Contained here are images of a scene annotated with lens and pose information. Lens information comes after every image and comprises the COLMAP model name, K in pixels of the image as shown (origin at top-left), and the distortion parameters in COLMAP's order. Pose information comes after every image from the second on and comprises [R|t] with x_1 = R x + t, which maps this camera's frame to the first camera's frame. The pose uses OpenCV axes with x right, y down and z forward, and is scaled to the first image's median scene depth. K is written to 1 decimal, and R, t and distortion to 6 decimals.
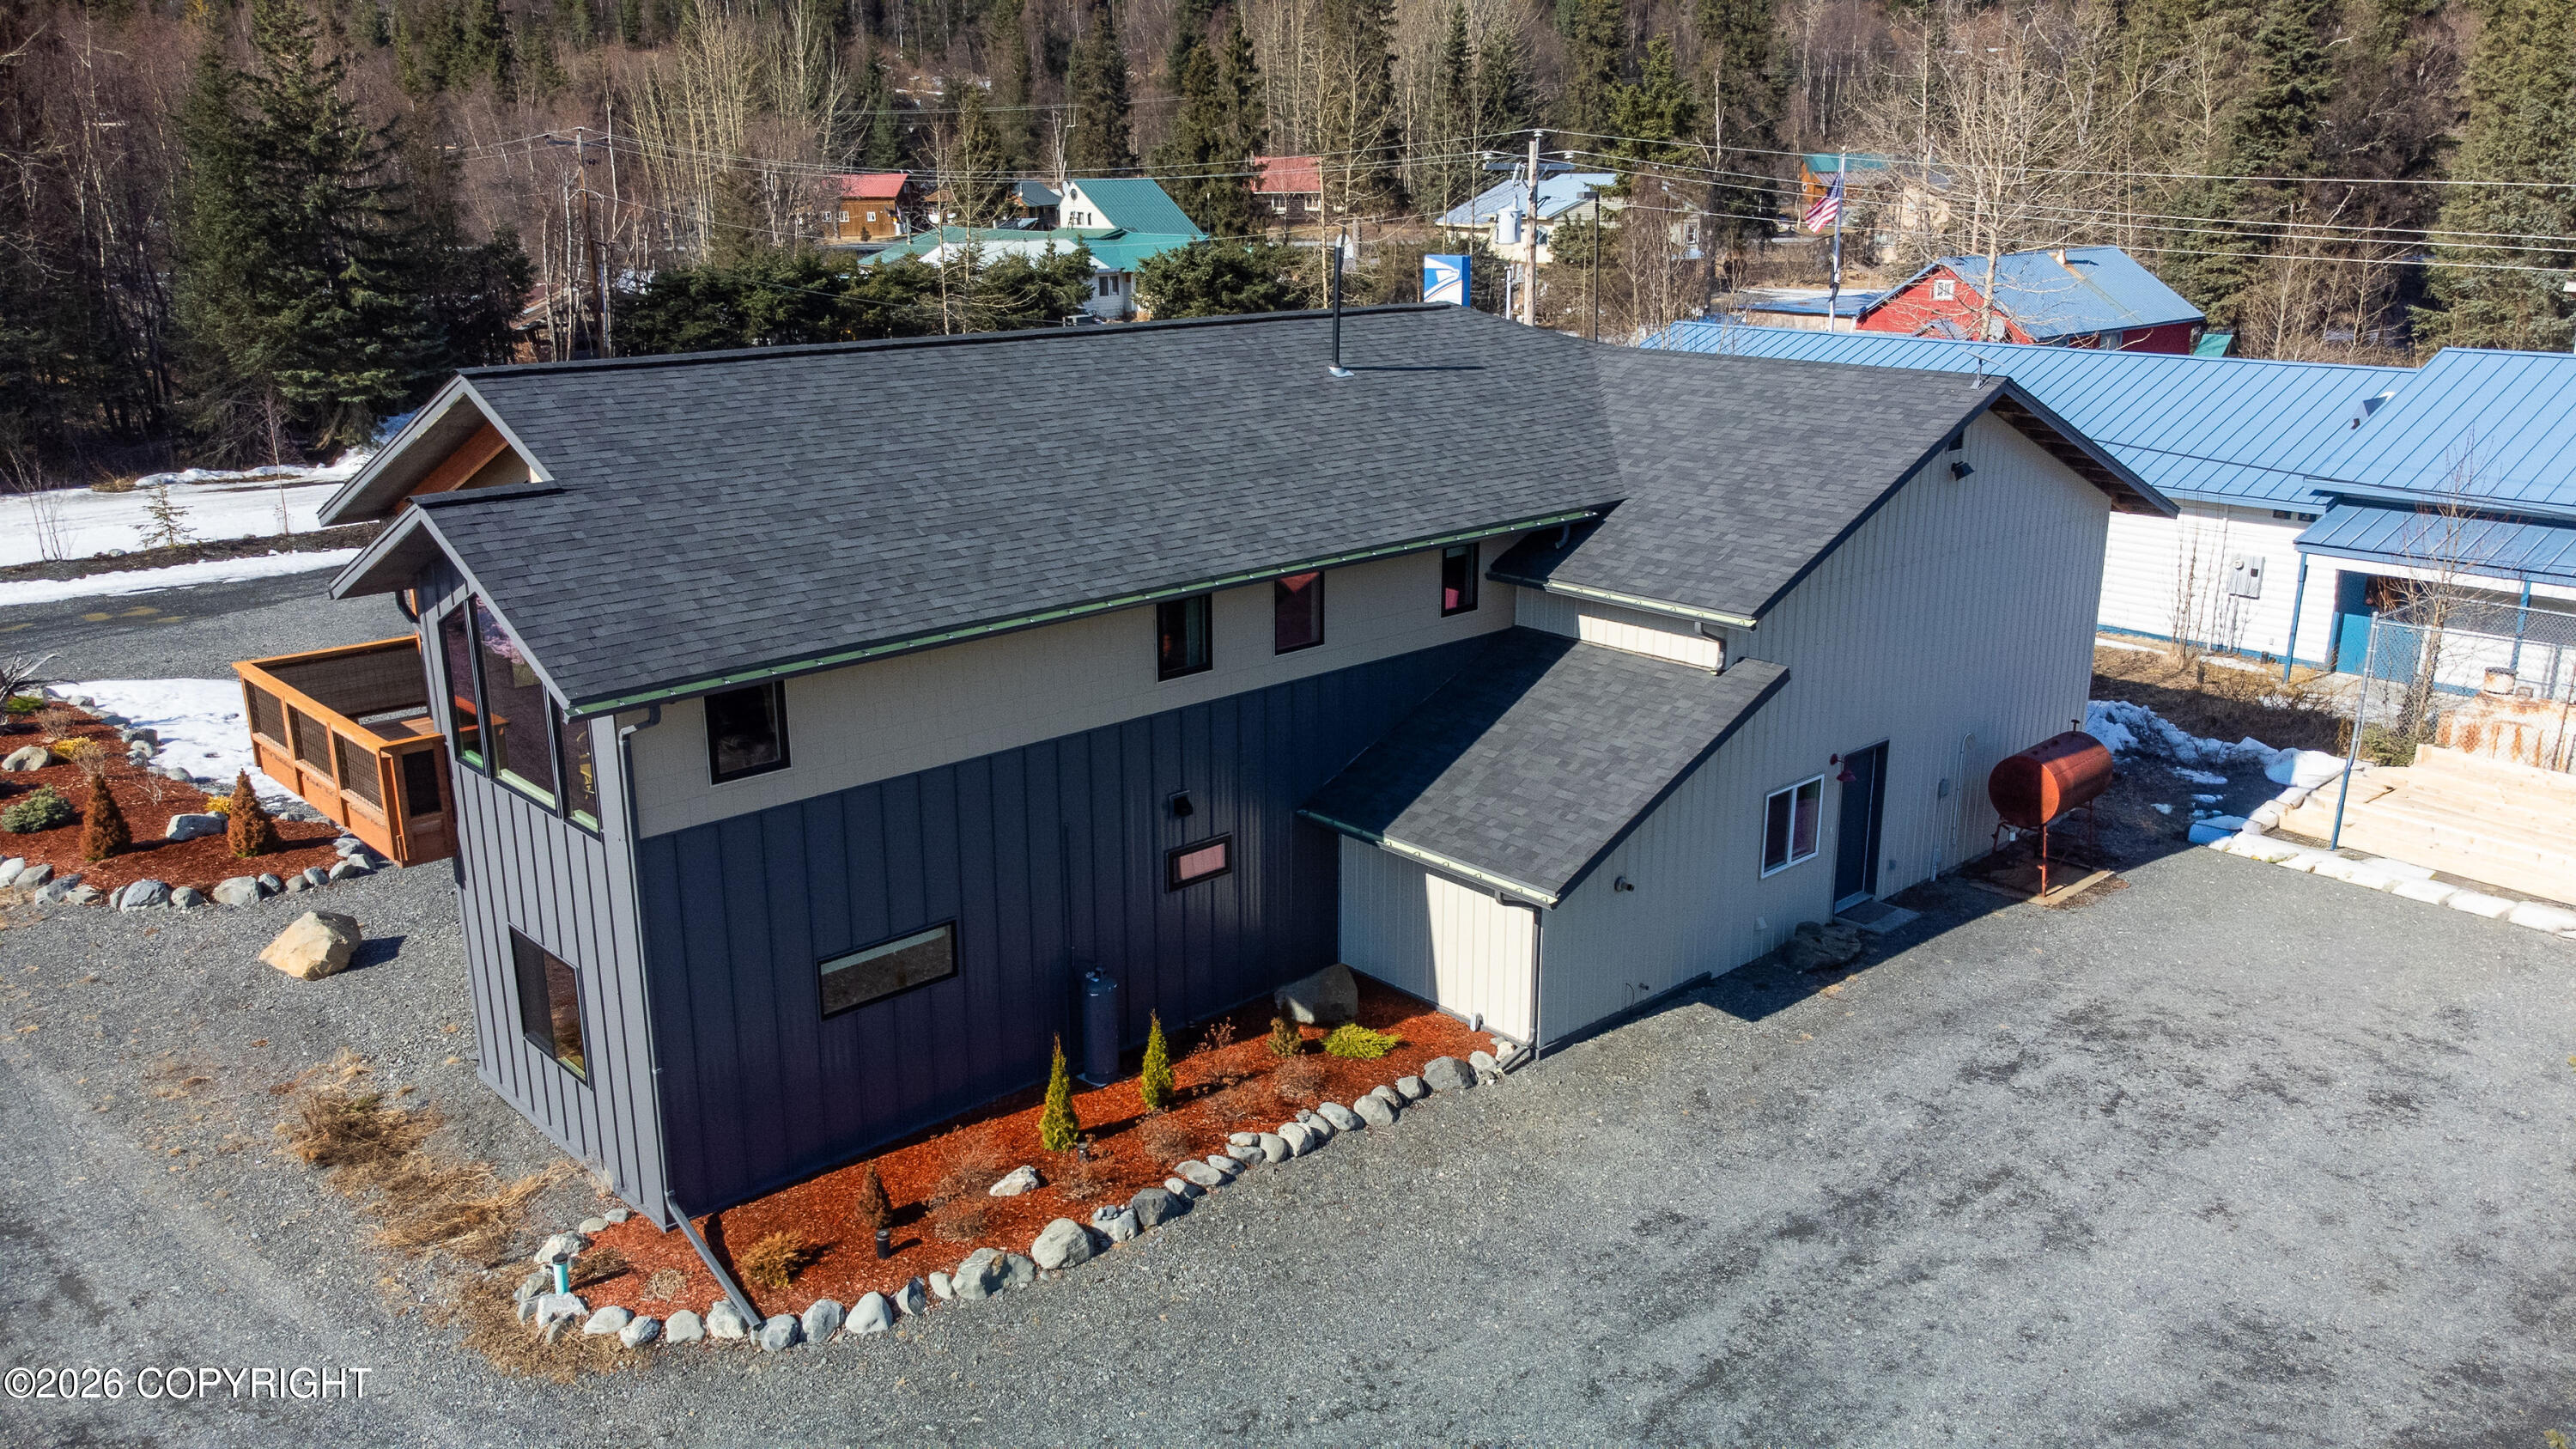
lens RADIAL K [[1920.2, 0, 1277.6], [0, 1920.2, 721.8], [0, 0, 1]] dist [0.046697, 0.006344]
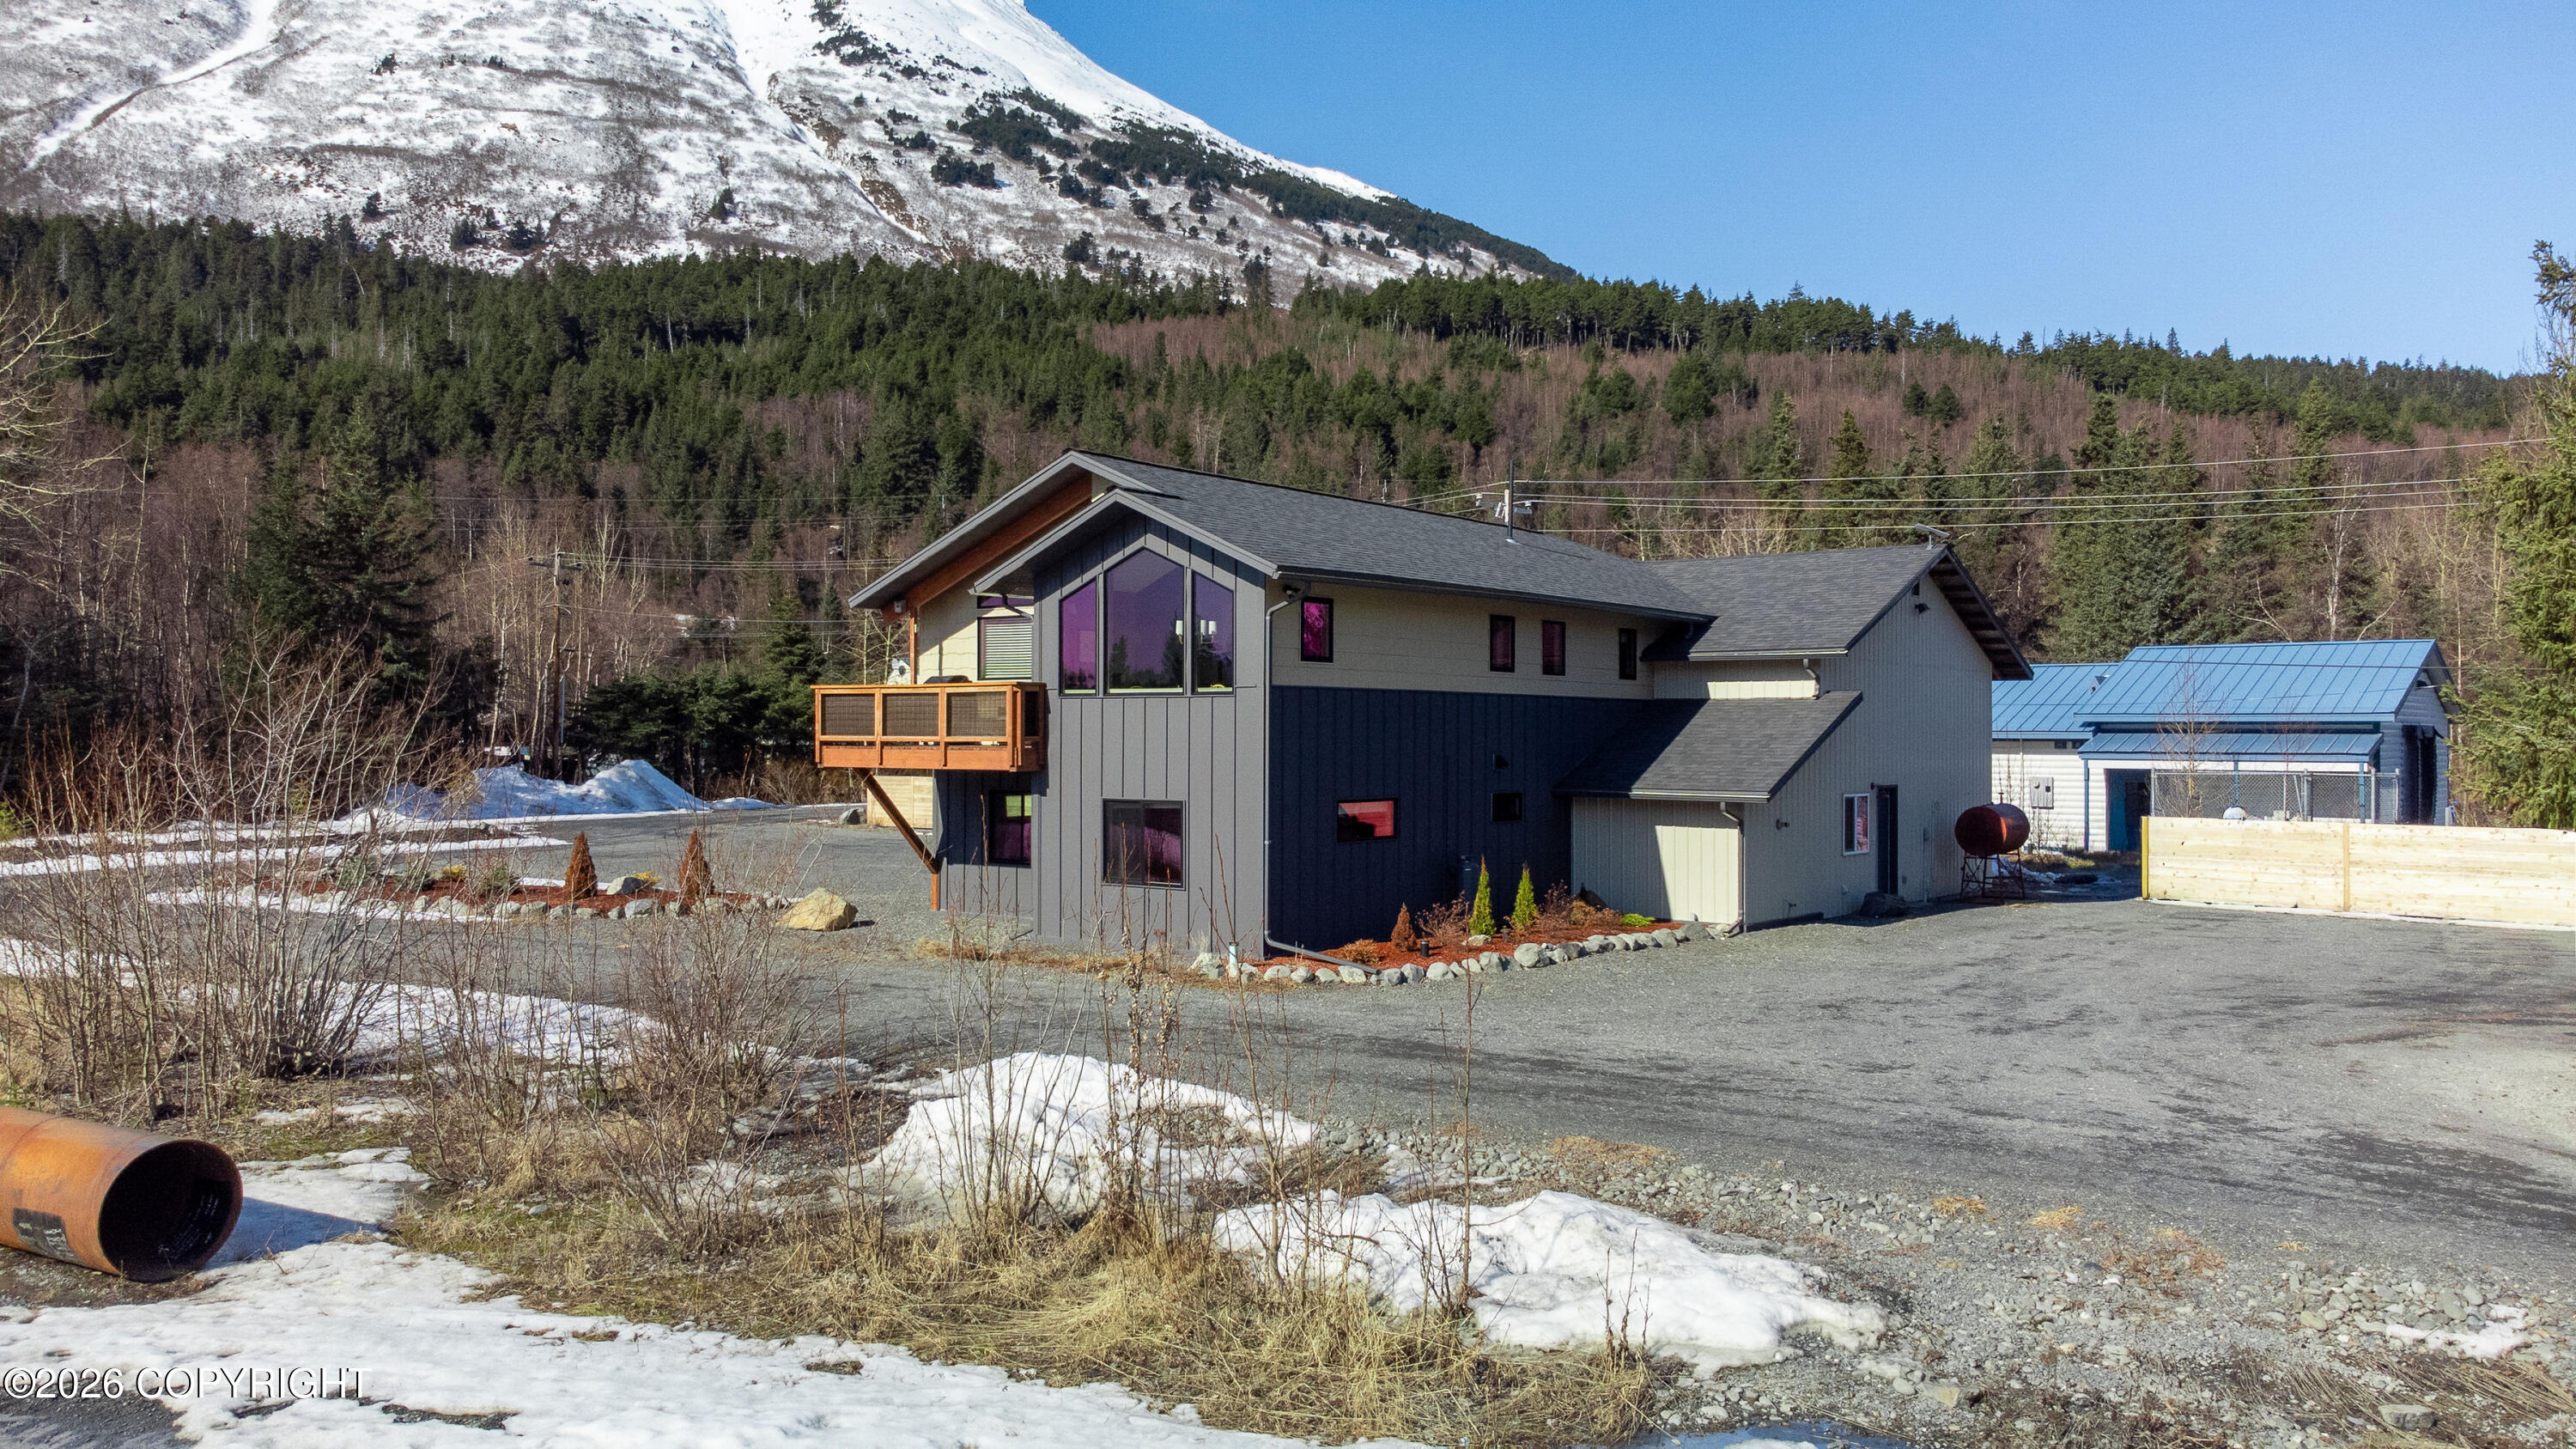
lens RADIAL K [[1920.2, 0, 1277.6], [0, 1920.2, 721.8], [0, 0, 1]] dist [0.046697, 0.006344]
pose [[0.984986, 0.009818, 0.172355, -0.293383], [0.039980, 0.958266, -0.283069, 0.263838], [-0.167941, 0.285710, 0.943486, -0.232907]]
